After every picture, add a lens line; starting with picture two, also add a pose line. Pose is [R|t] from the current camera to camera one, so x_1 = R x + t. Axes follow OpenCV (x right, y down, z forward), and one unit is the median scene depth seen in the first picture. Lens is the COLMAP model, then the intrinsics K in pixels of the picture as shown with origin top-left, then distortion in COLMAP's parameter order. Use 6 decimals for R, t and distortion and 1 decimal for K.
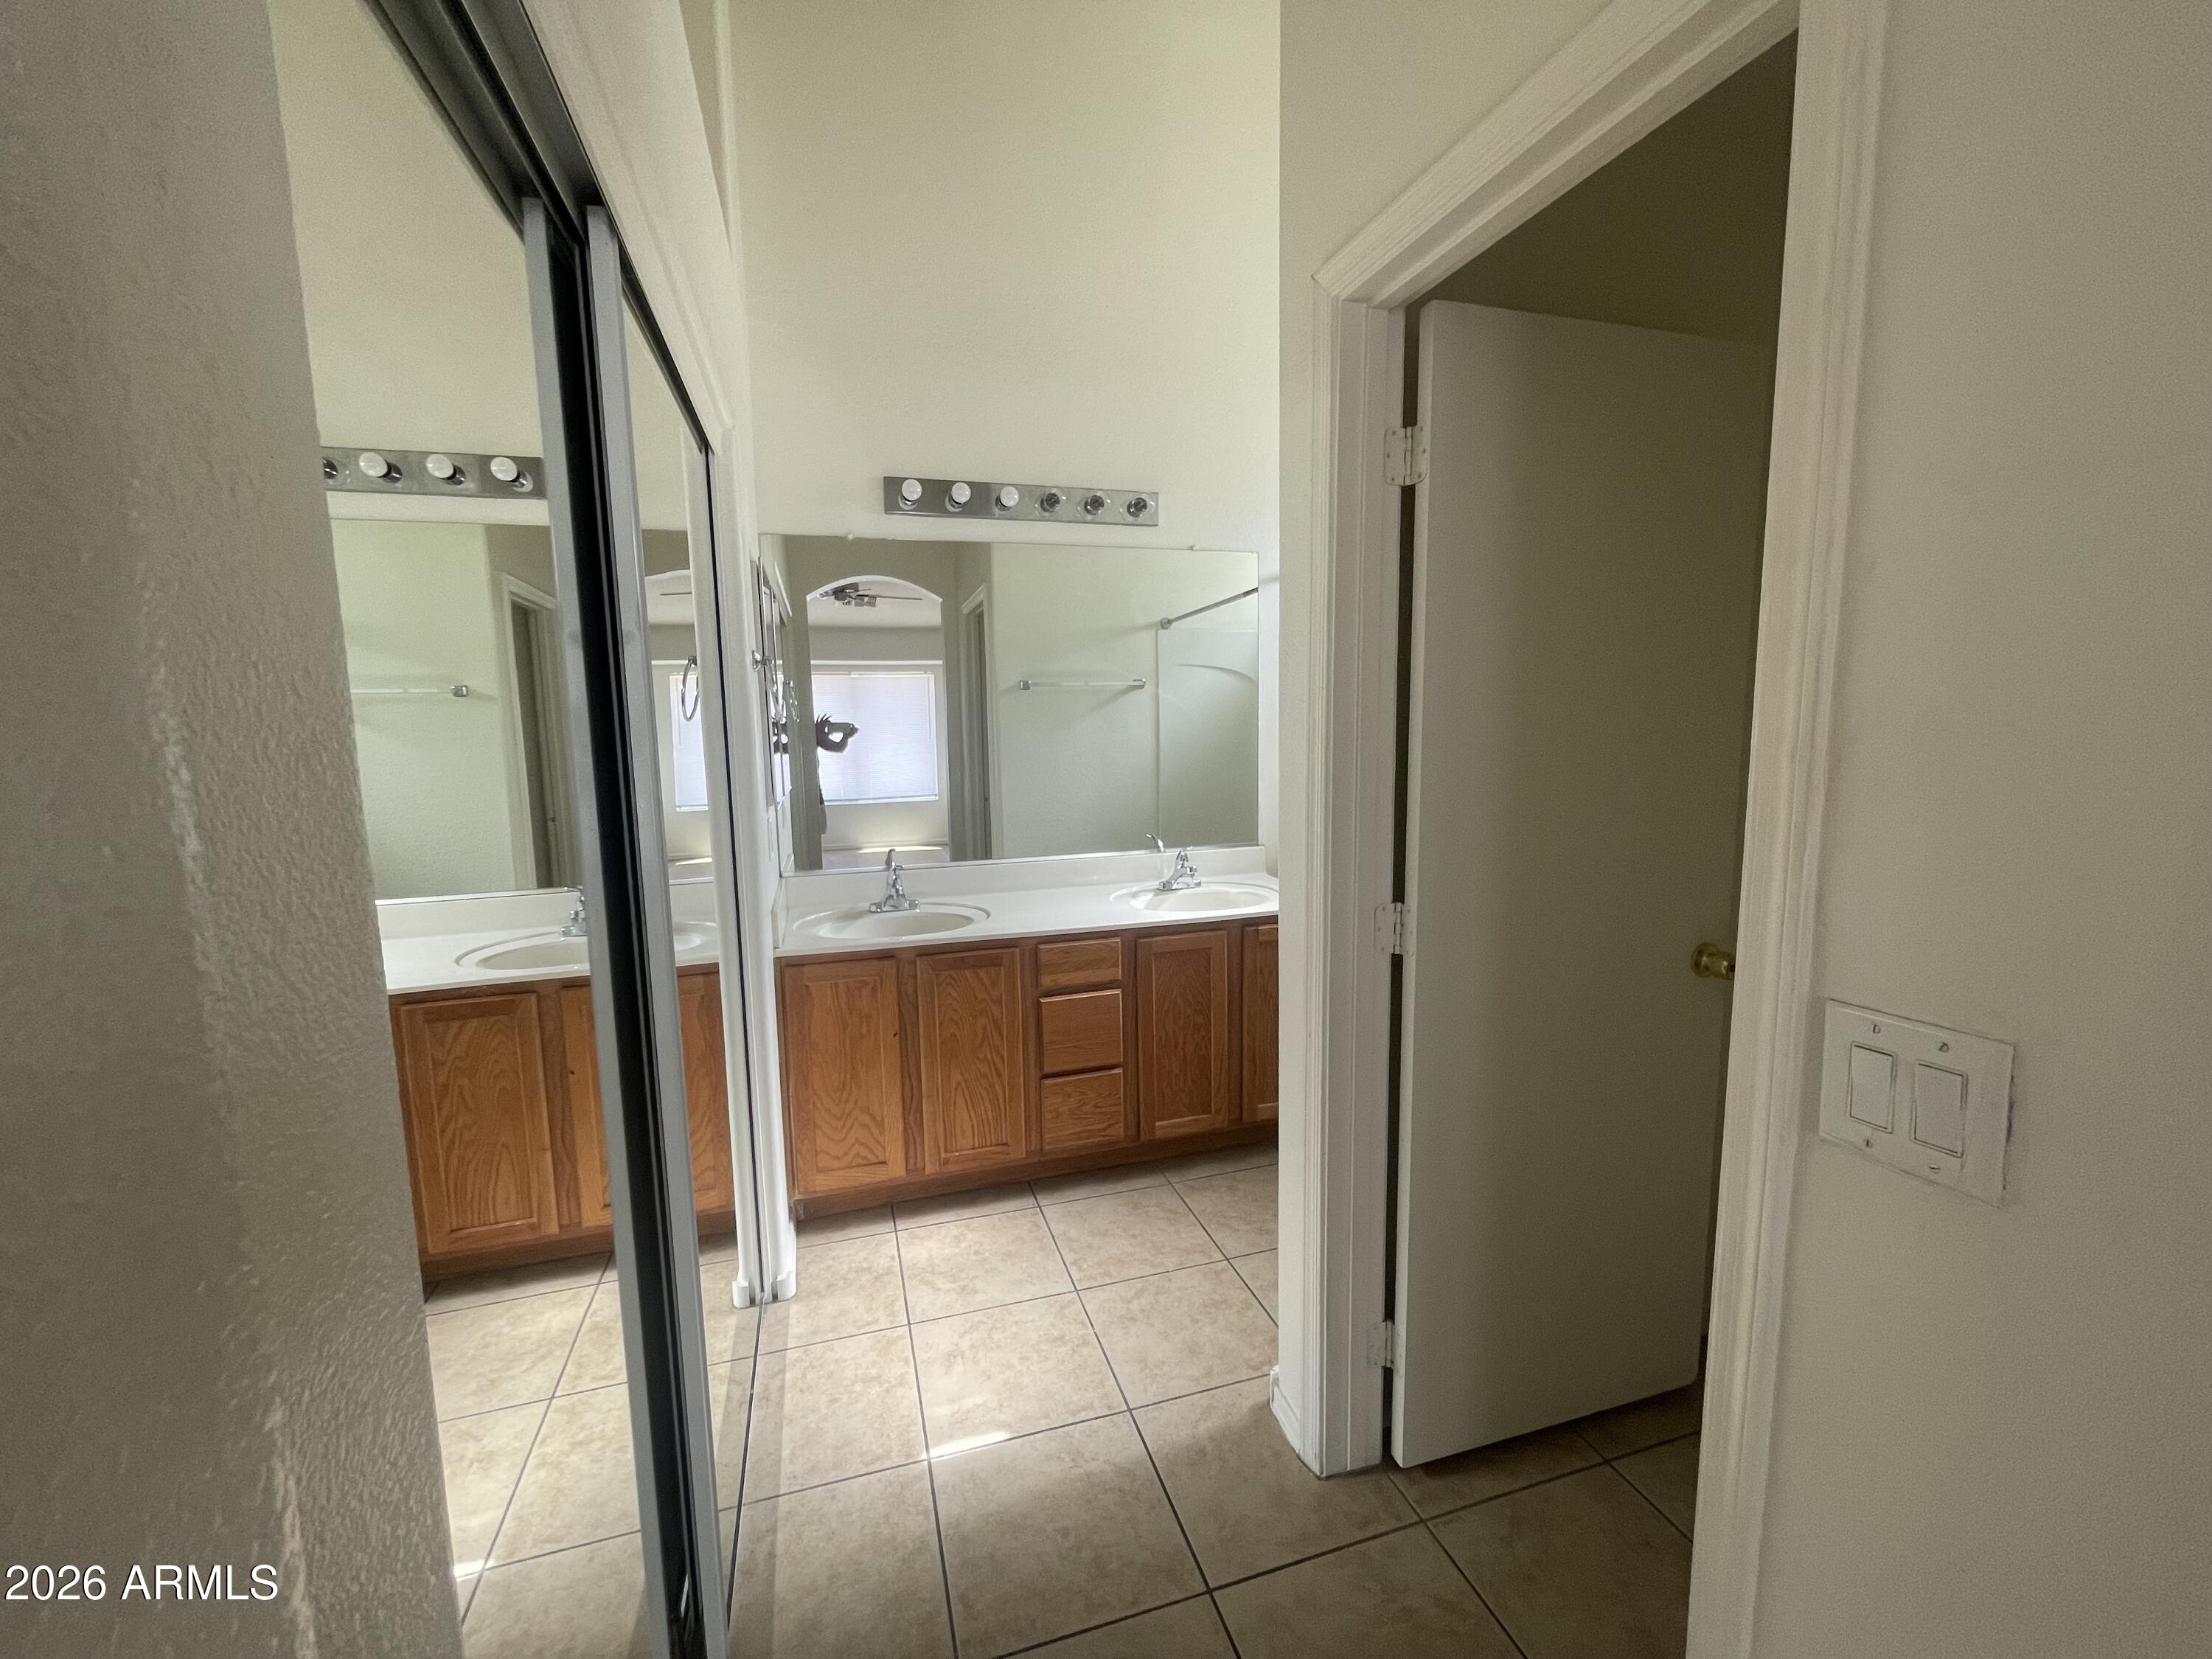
lens RADIAL K [[901.6, 0, 1105.8], [0, 901.6, 826.9], [0, 0, 1]] dist [0.000190, 0.000126]
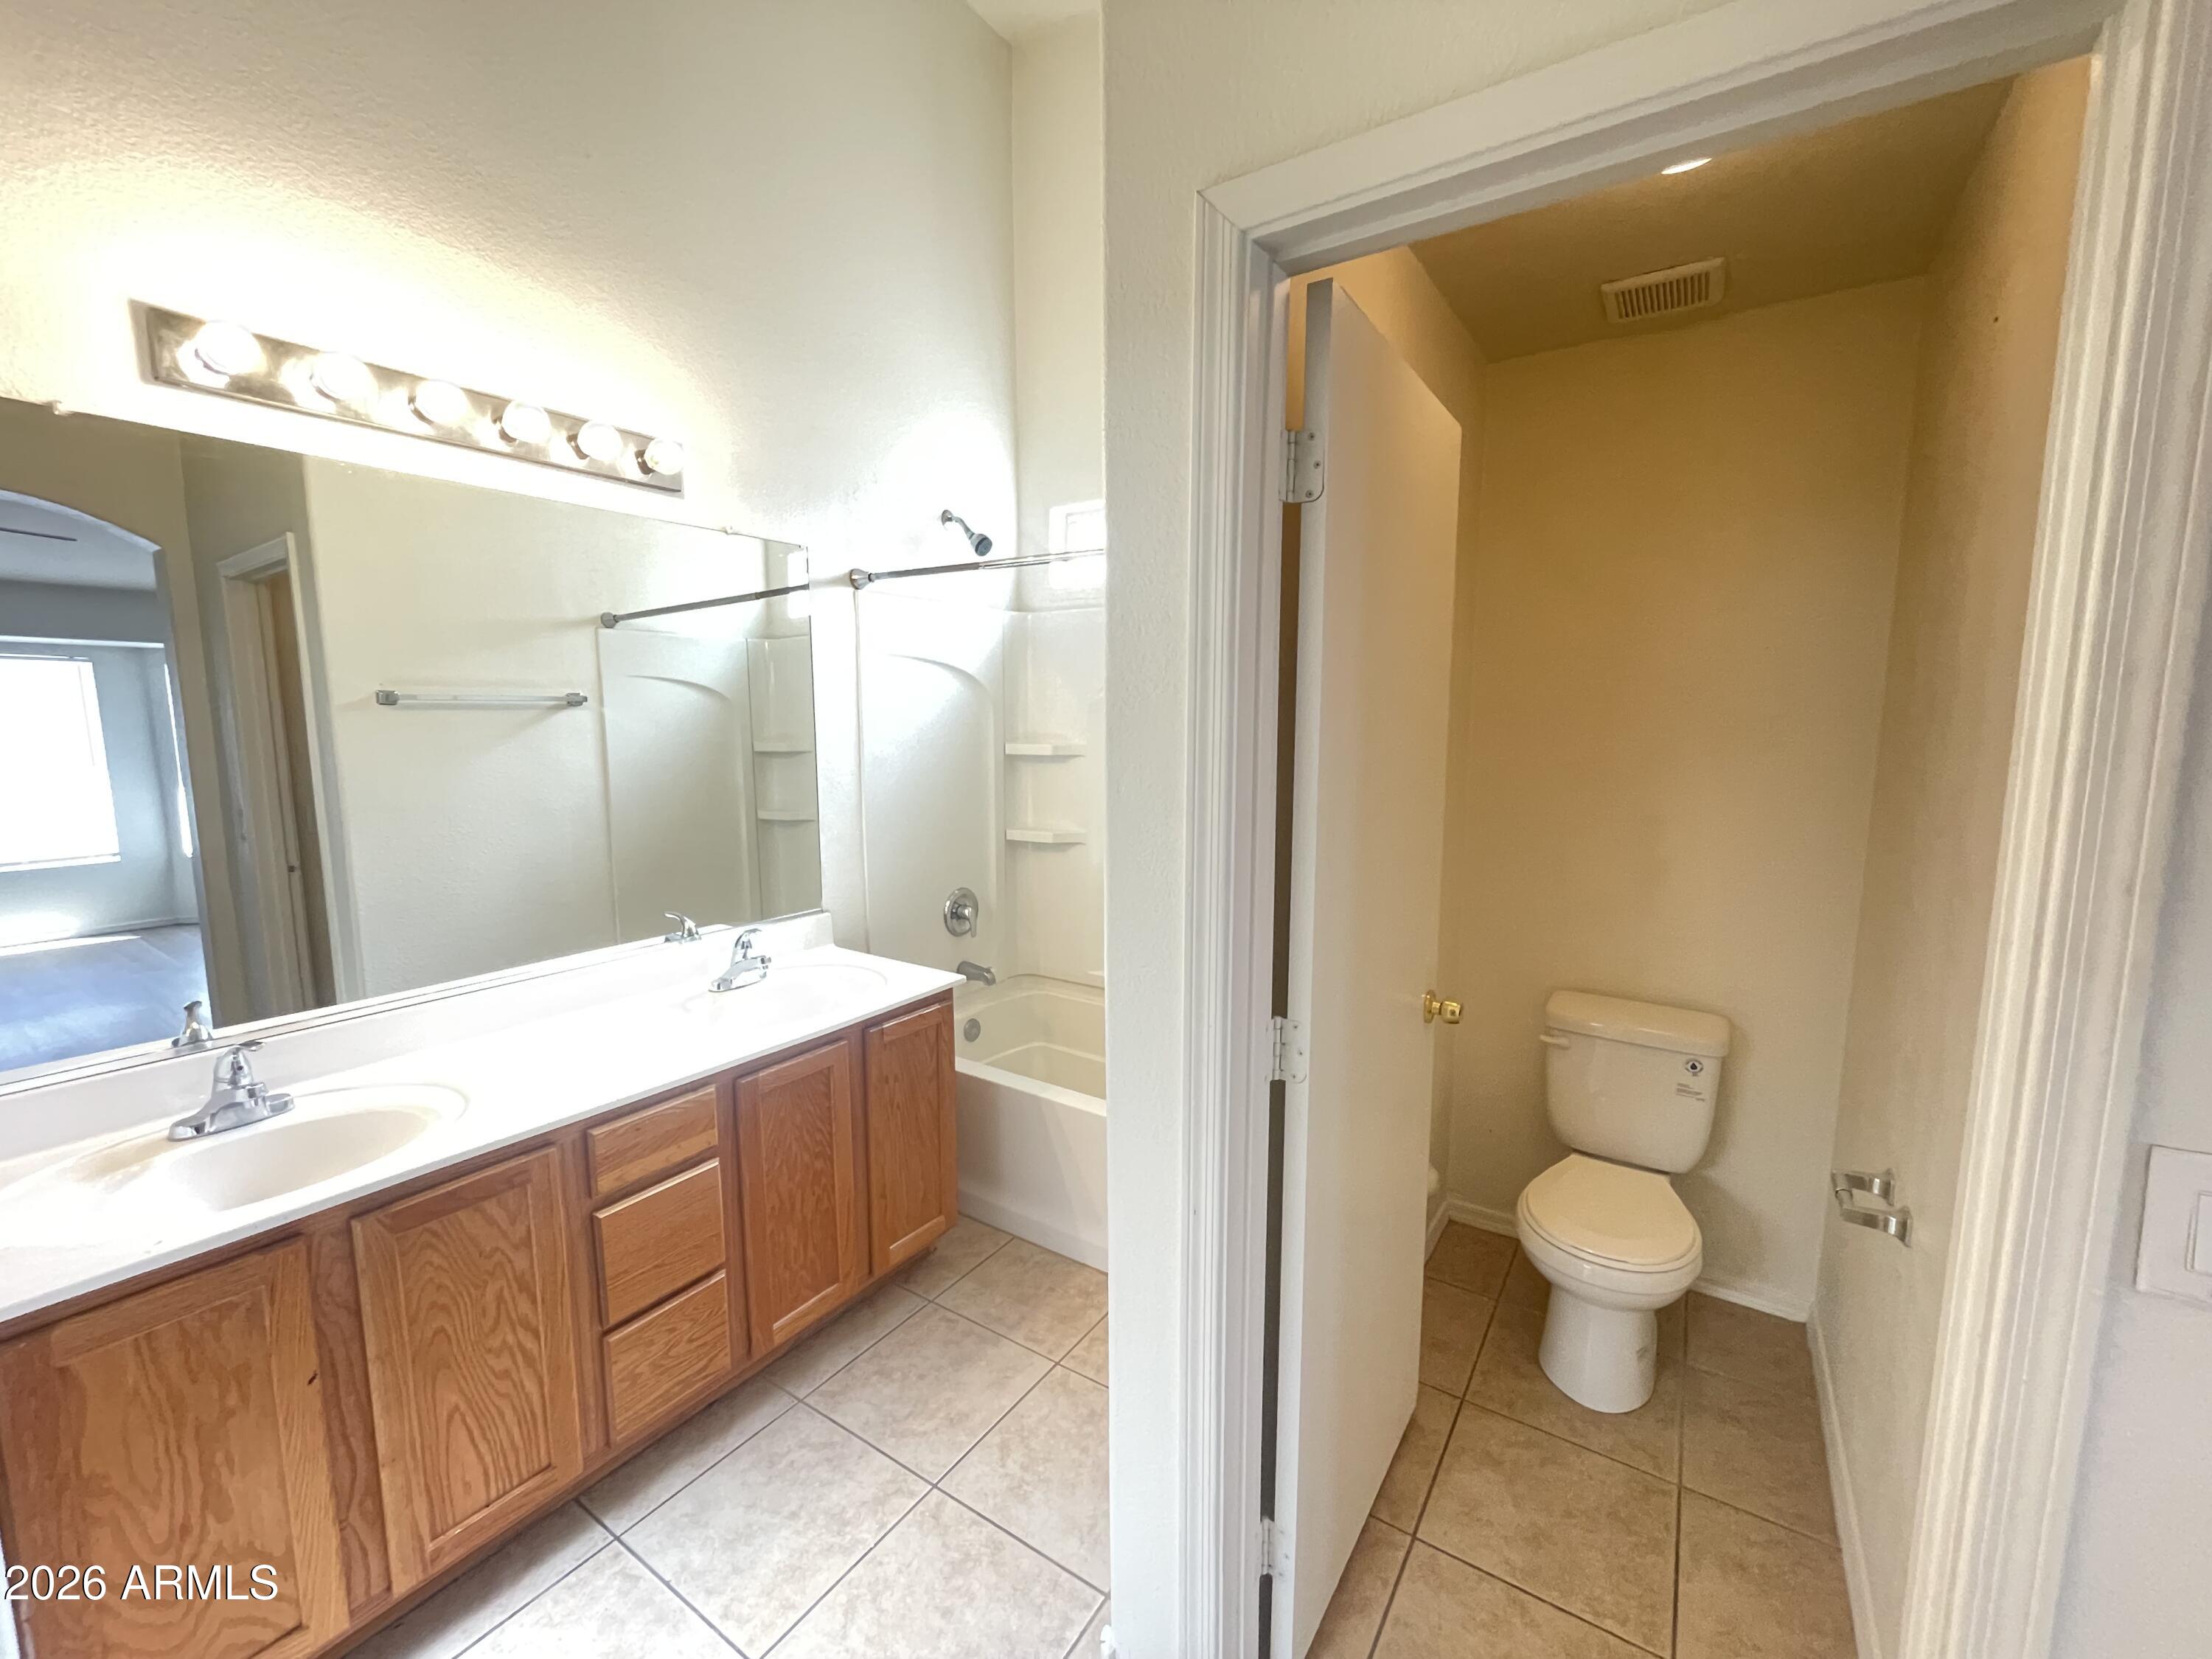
lens RADIAL K [[901.6, 0, 1101.9], [0, 901.6, 828.6], [0, 0, 1]] dist [0.000190, 0.000126]
pose [[0.774571, -0.060287, 0.629607, -0.178651], [0.064702, 0.997777, 0.015942, -0.064665], [-0.629169, 0.028389, 0.776750, 0.278518]]
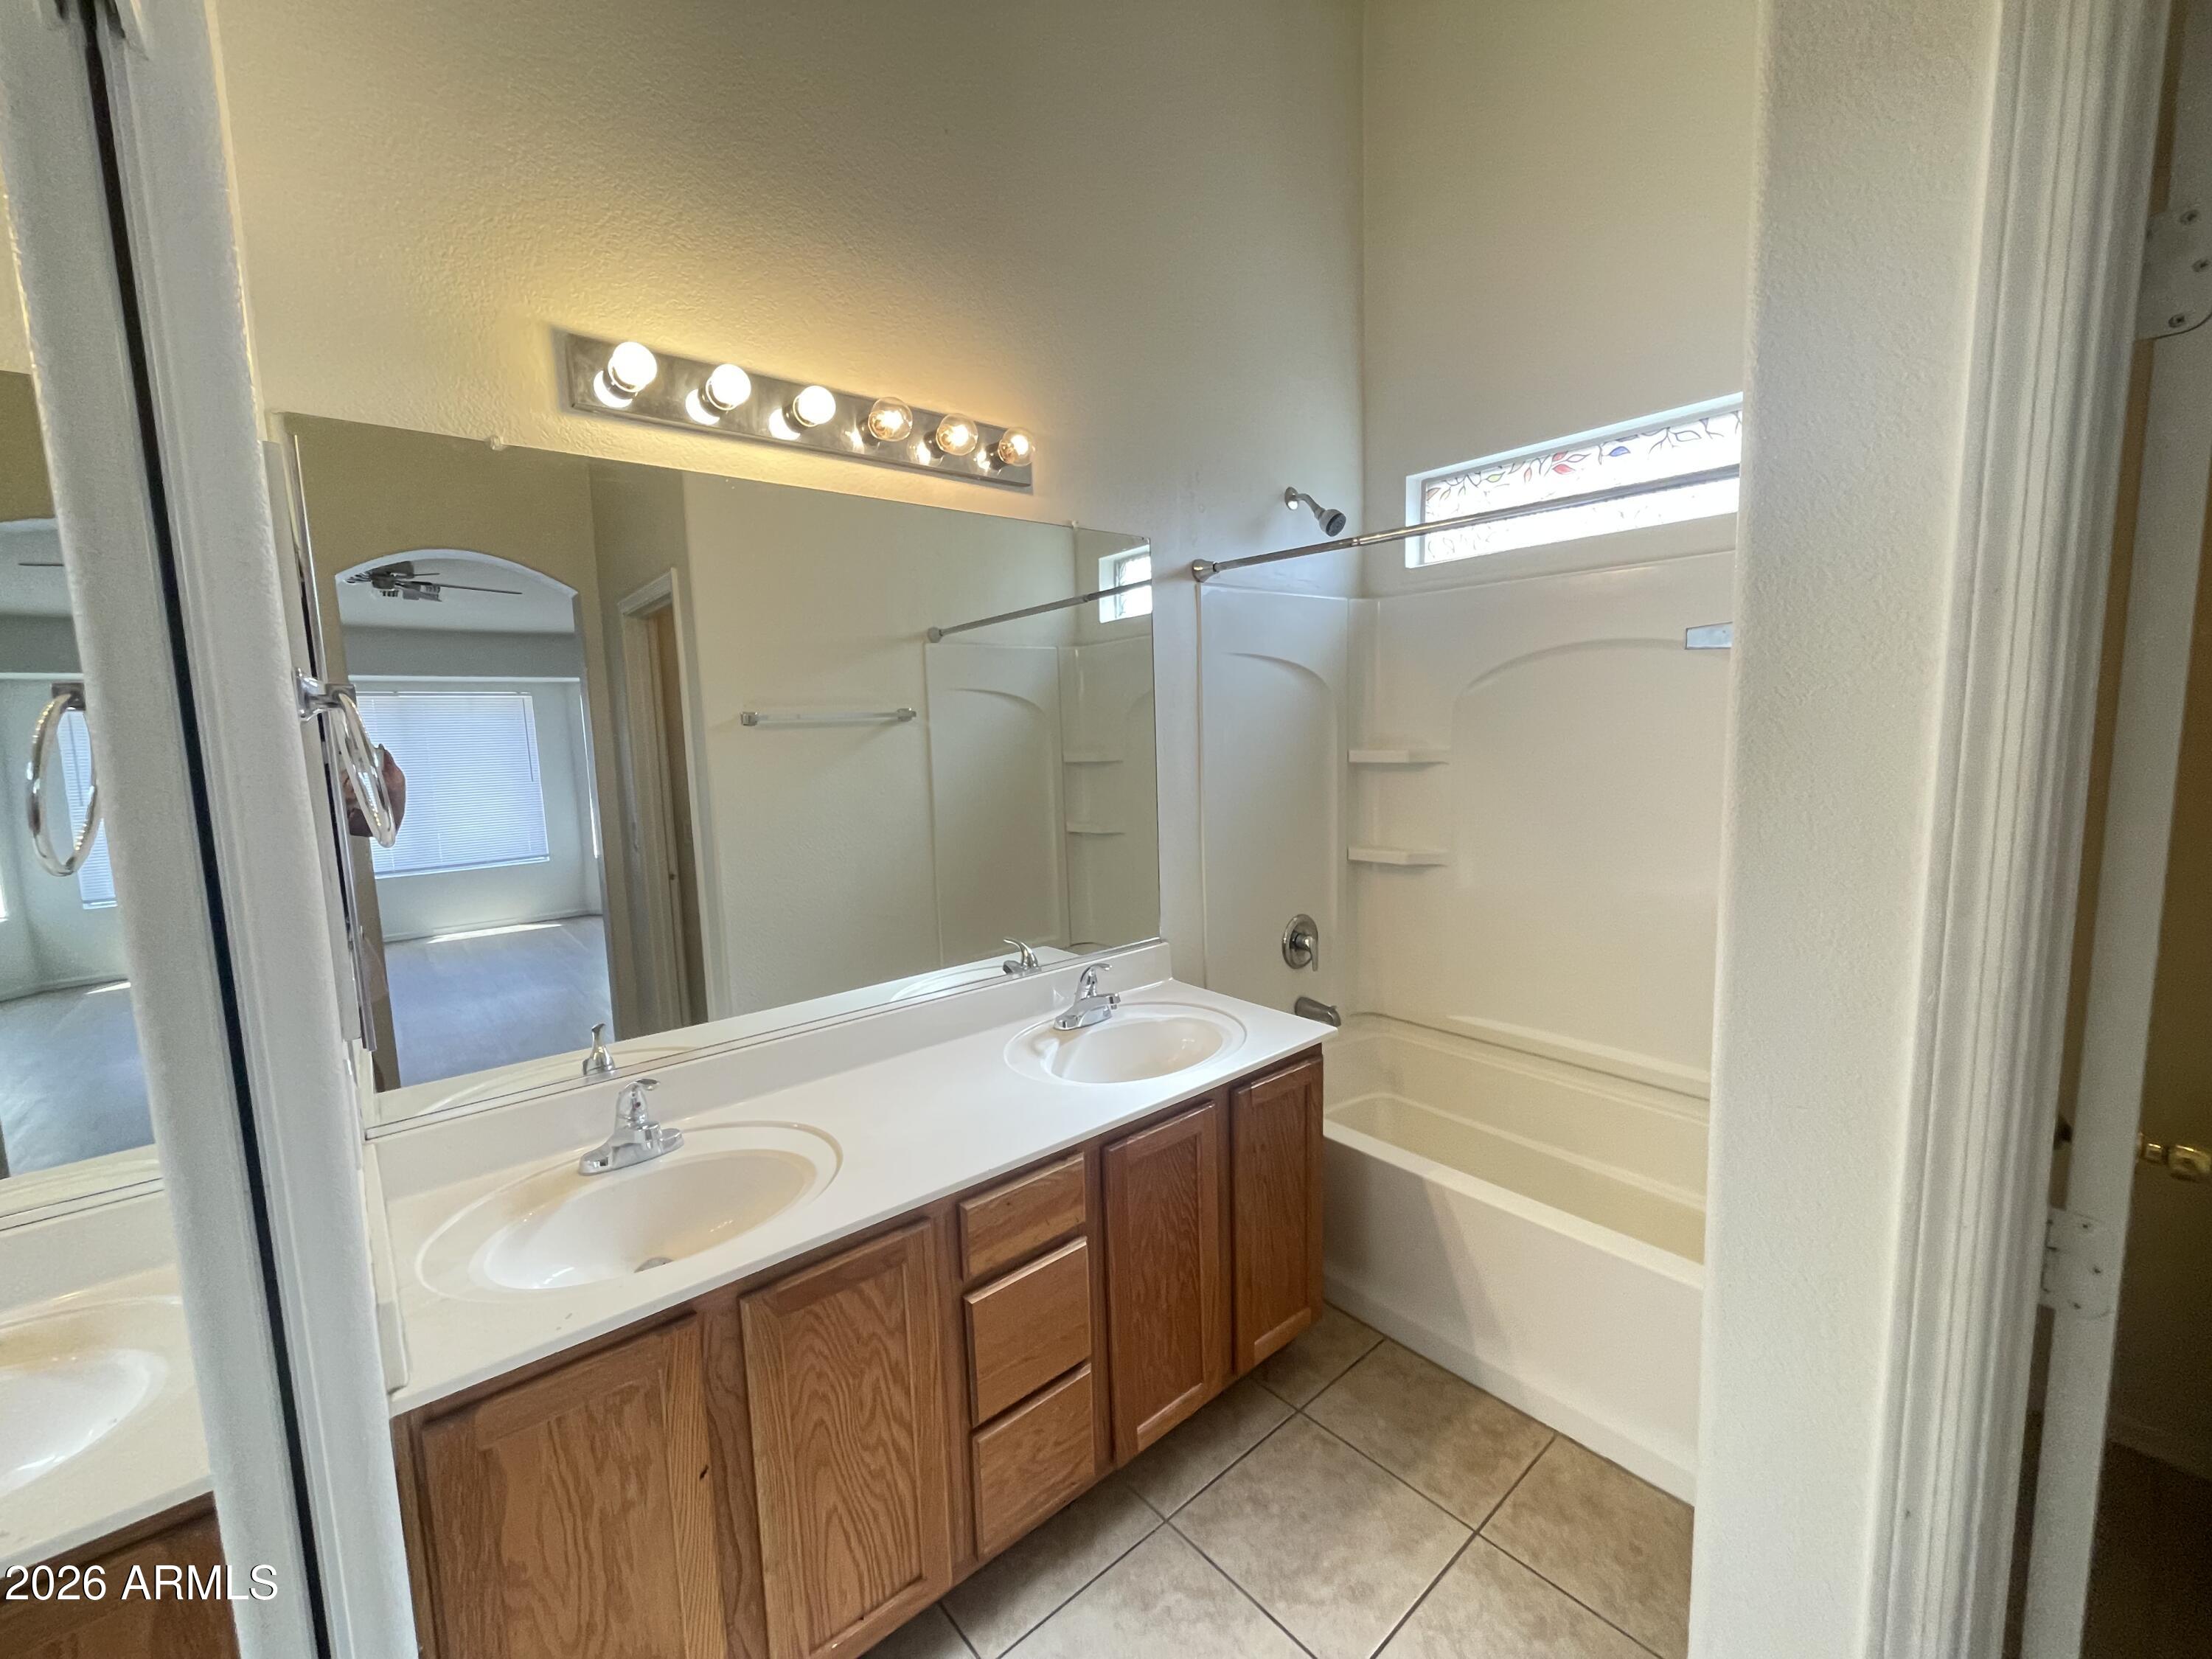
lens RADIAL K [[901.6, 0, 1105.5], [0, 901.6, 830.3], [0, 0, 1]] dist [0.000190, 0.000126]
pose [[0.917596, -0.055853, 0.393570, -0.196342], [0.061798, 0.998086, -0.002437, -0.089801], [-0.392681, 0.026558, 0.919291, 0.444809]]
